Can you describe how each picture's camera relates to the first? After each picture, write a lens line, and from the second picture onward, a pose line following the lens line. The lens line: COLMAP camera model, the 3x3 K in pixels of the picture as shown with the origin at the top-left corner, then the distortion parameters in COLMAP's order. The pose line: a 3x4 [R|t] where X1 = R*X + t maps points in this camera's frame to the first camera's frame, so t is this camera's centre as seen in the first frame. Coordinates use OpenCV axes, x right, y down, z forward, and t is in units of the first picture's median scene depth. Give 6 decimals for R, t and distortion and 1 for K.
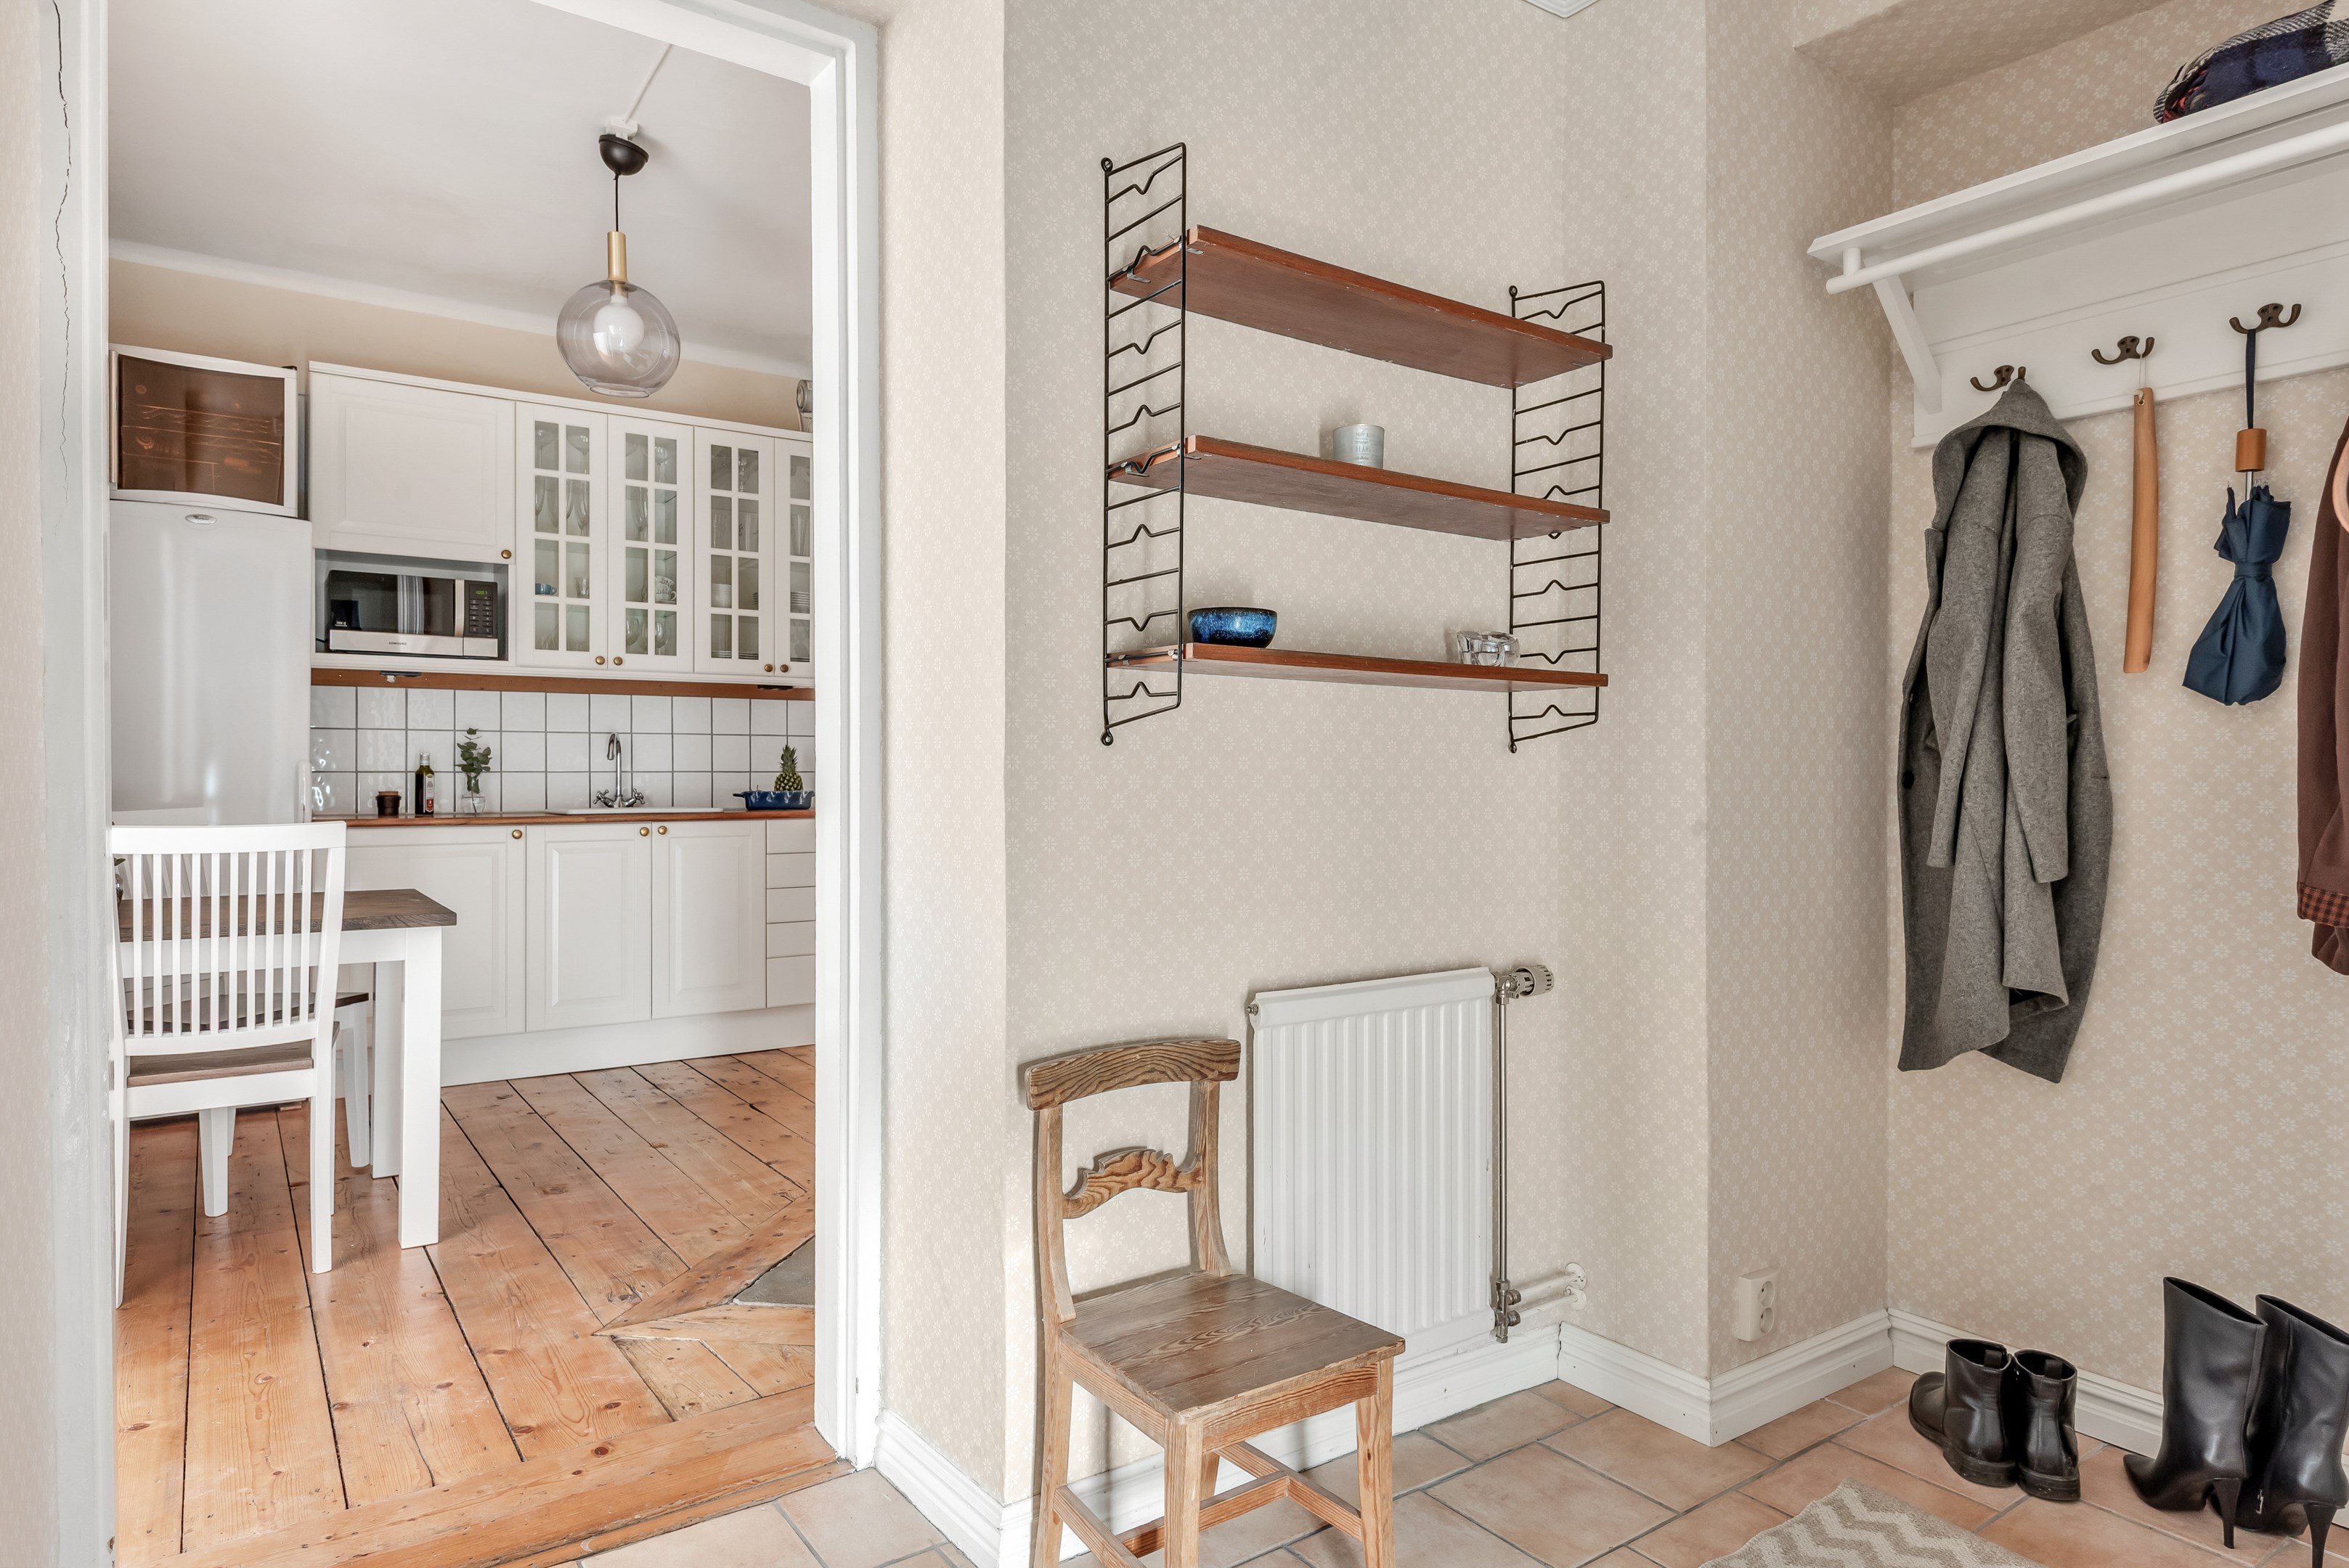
lens RADIAL K [[1388.3, 0, 1187.5], [0, 1388.3, 774.5], [0, 0, 1]] dist [0.038981, -0.004926]
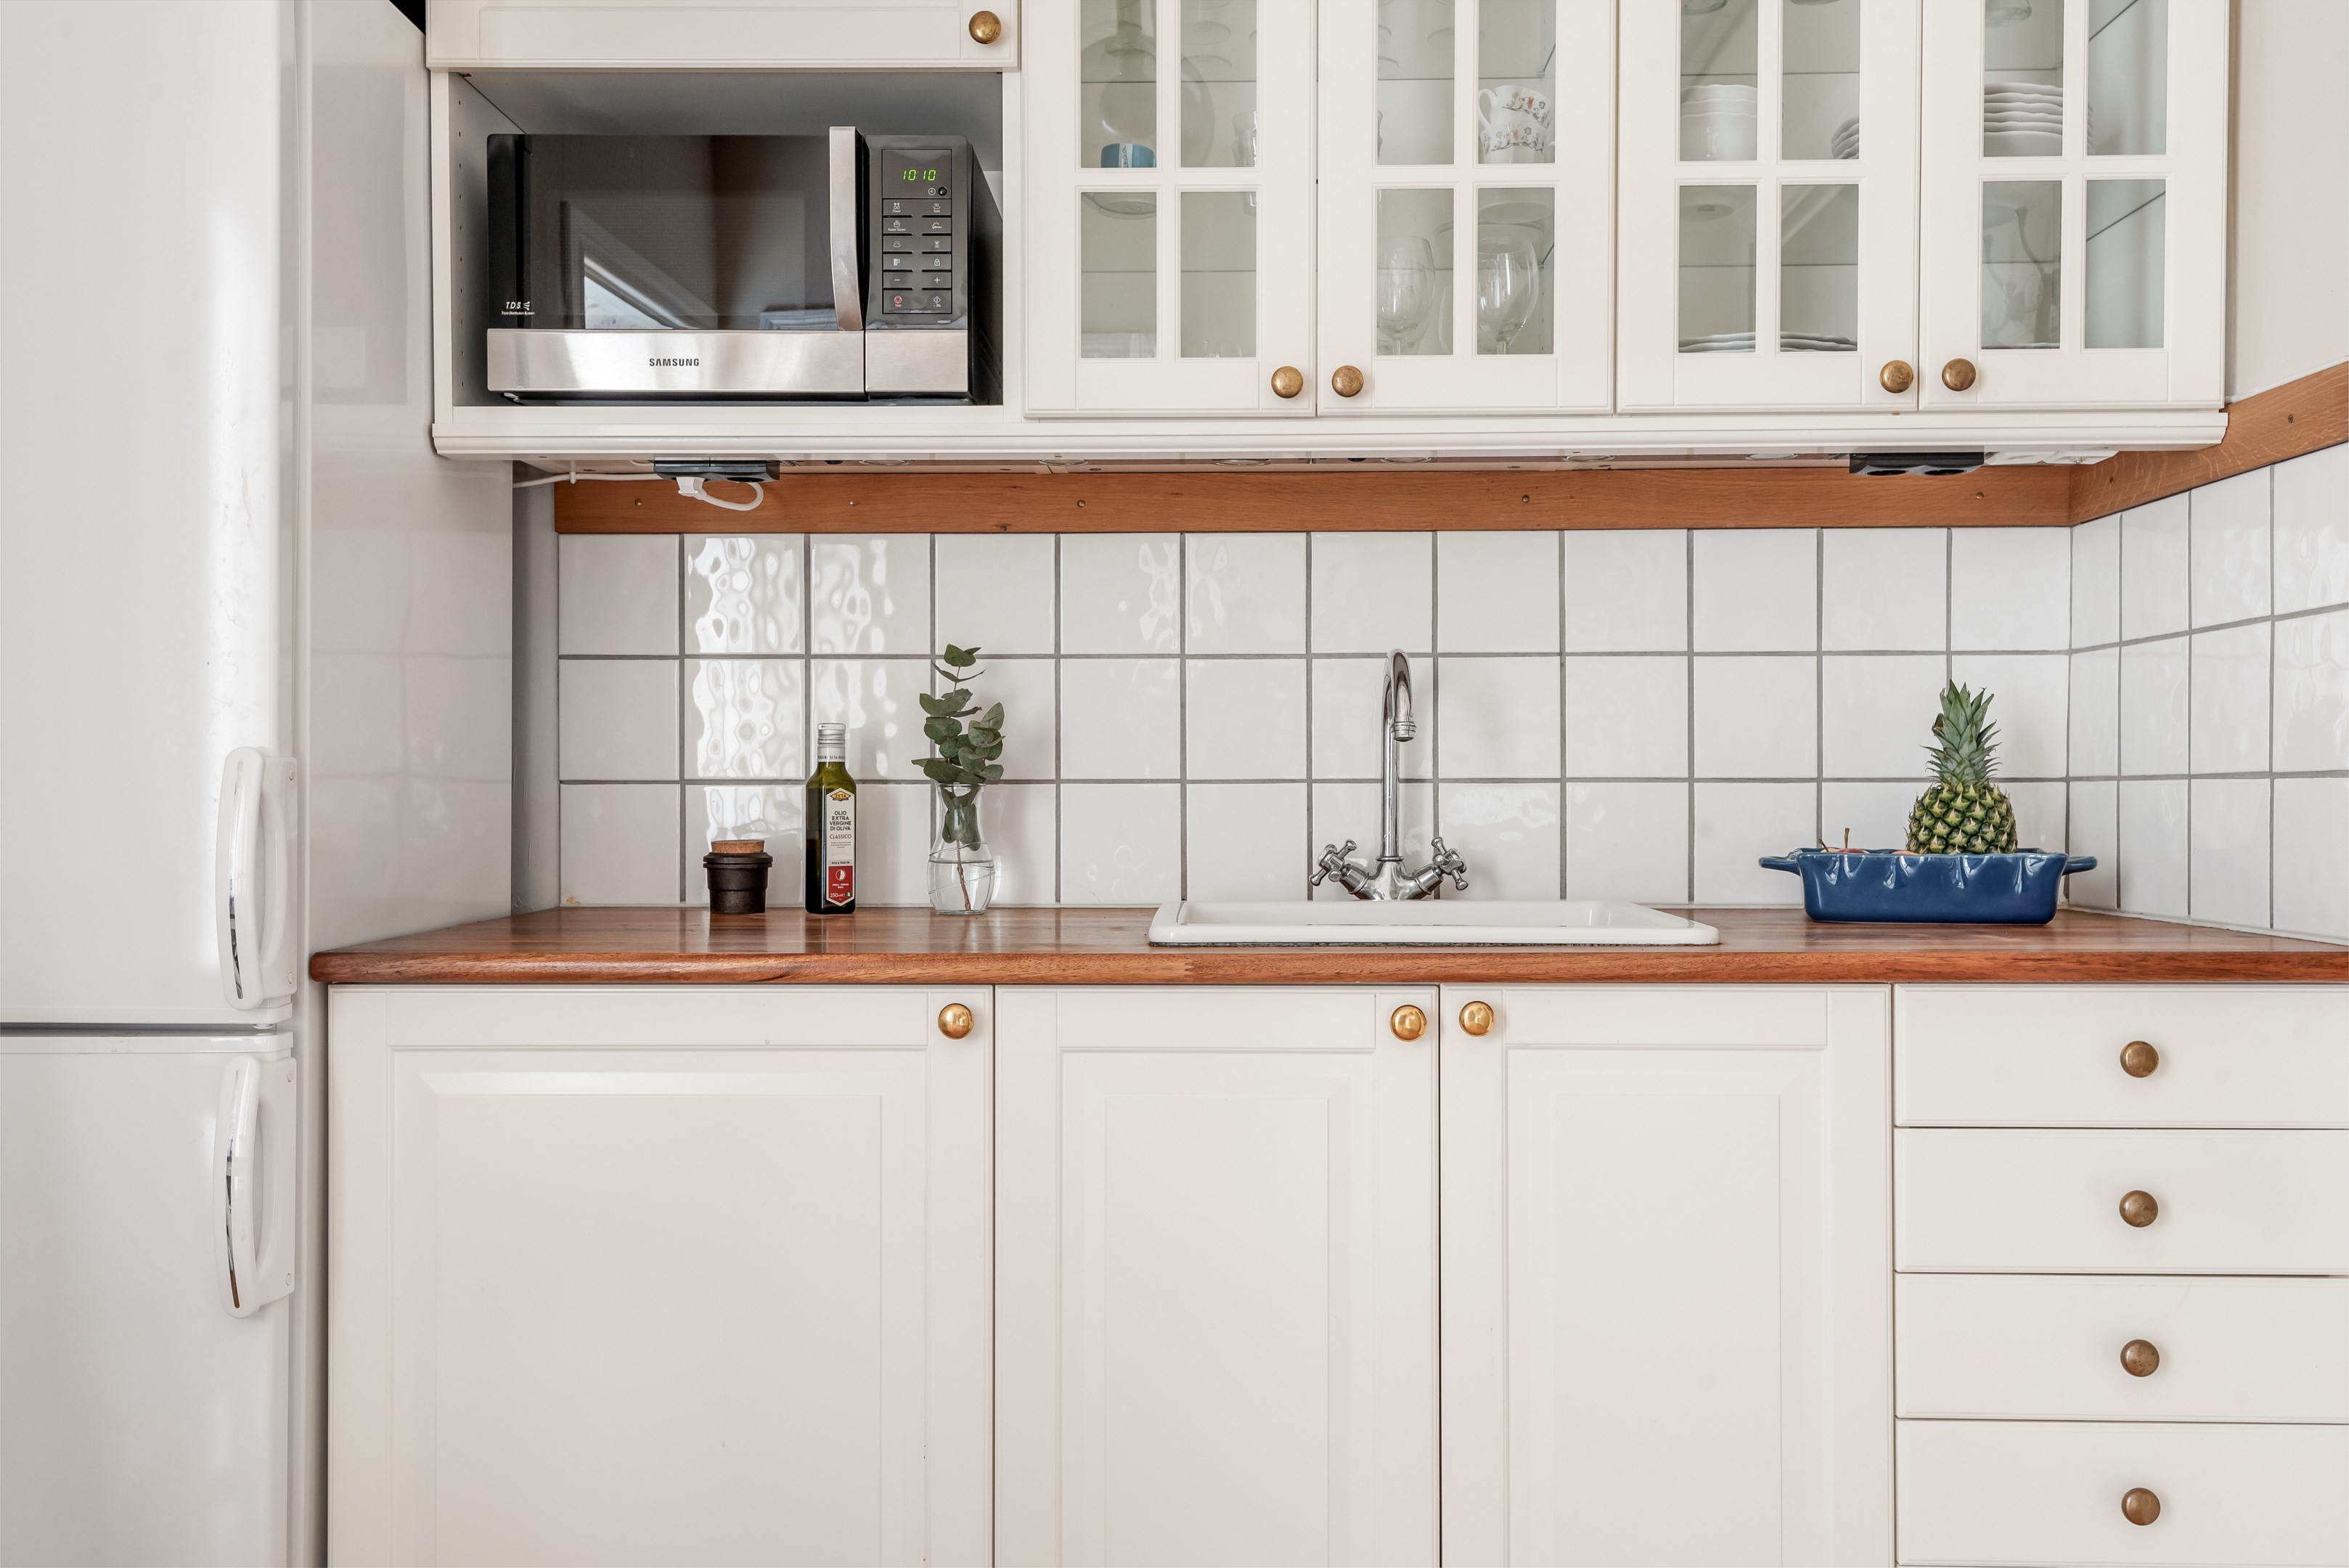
lens RADIAL K [[1901.2, 0, 1190.8], [0, 1901.2, 784.9], [0, 0, 1]] dist [0.017666, -0.010650]
pose [[0.818611, 0.002540, -0.574343, -0.217426], [0.001421, 0.999978, 0.006448, -0.004180], [0.574347, -0.006095, 0.818590, 0.675563]]
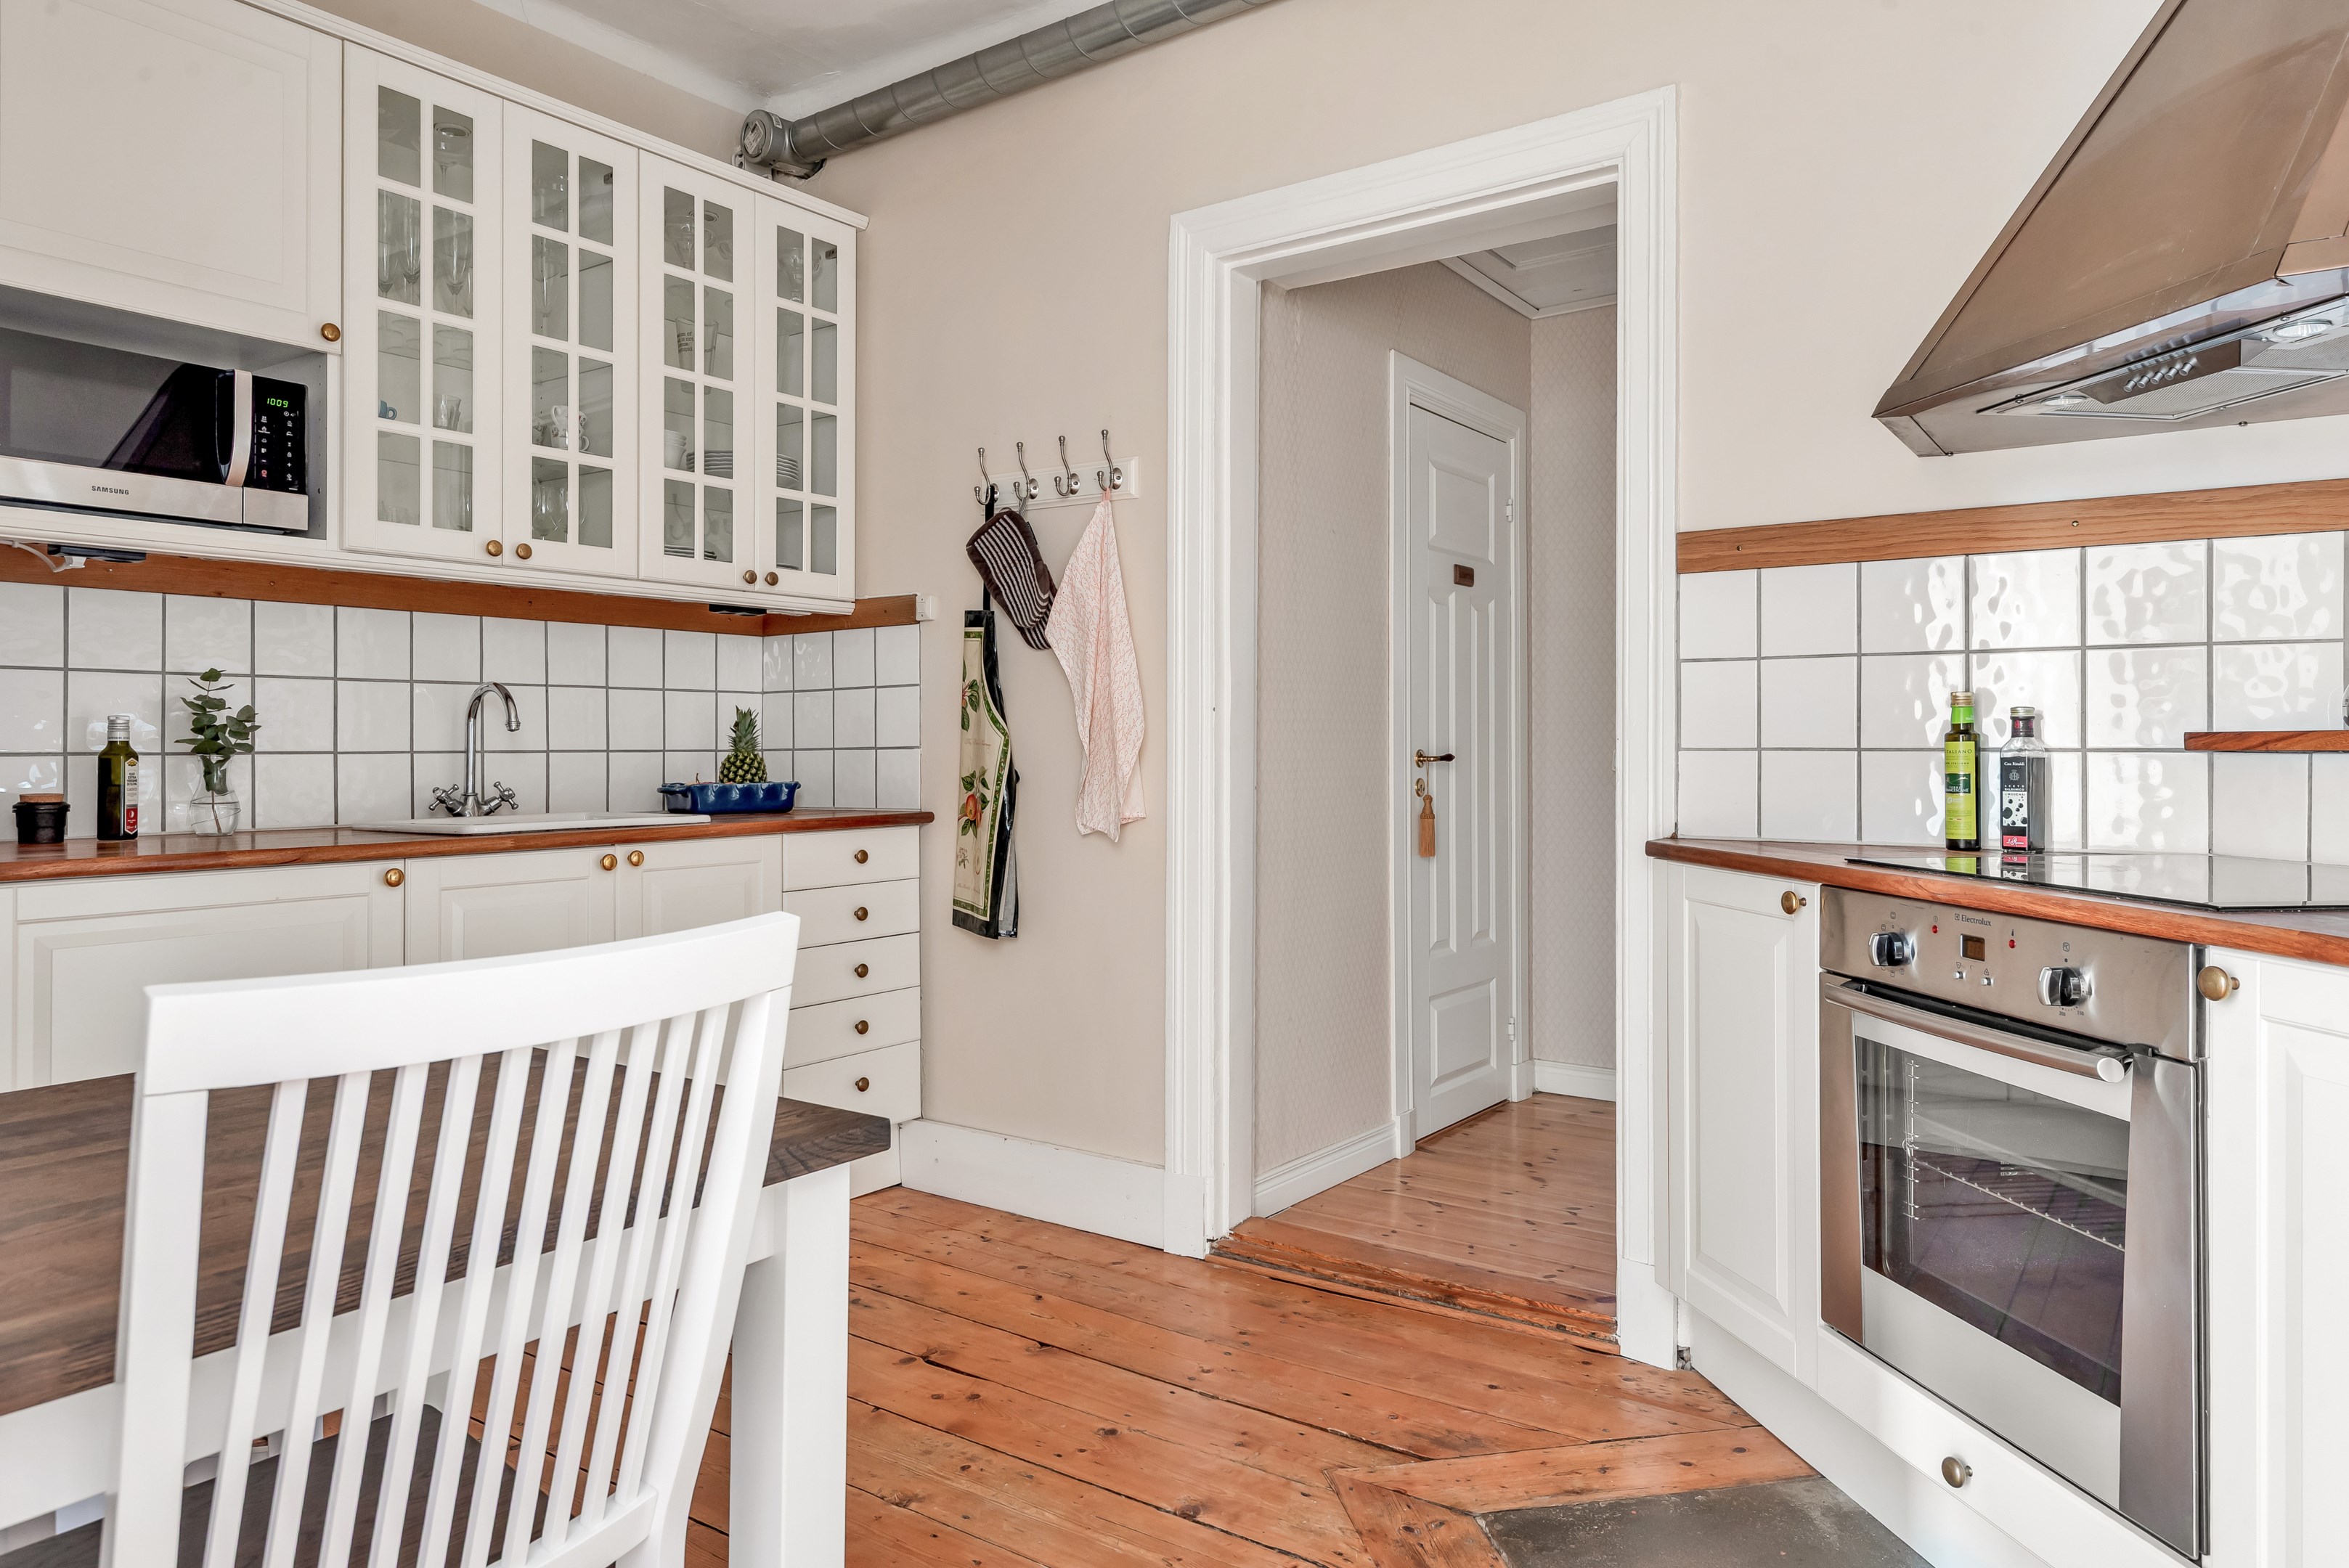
lens RADIAL K [[1478.2, 0, 1185.4], [0, 1478.2, 738.8], [0, 0, 1]] dist [0.035189, -0.015474]
pose [[0.937405, 0.000093, 0.348240, -0.367601], [0.001199, 0.999993, -0.003492, -0.005292], [-0.348238, 0.003691, 0.937399, 0.361633]]
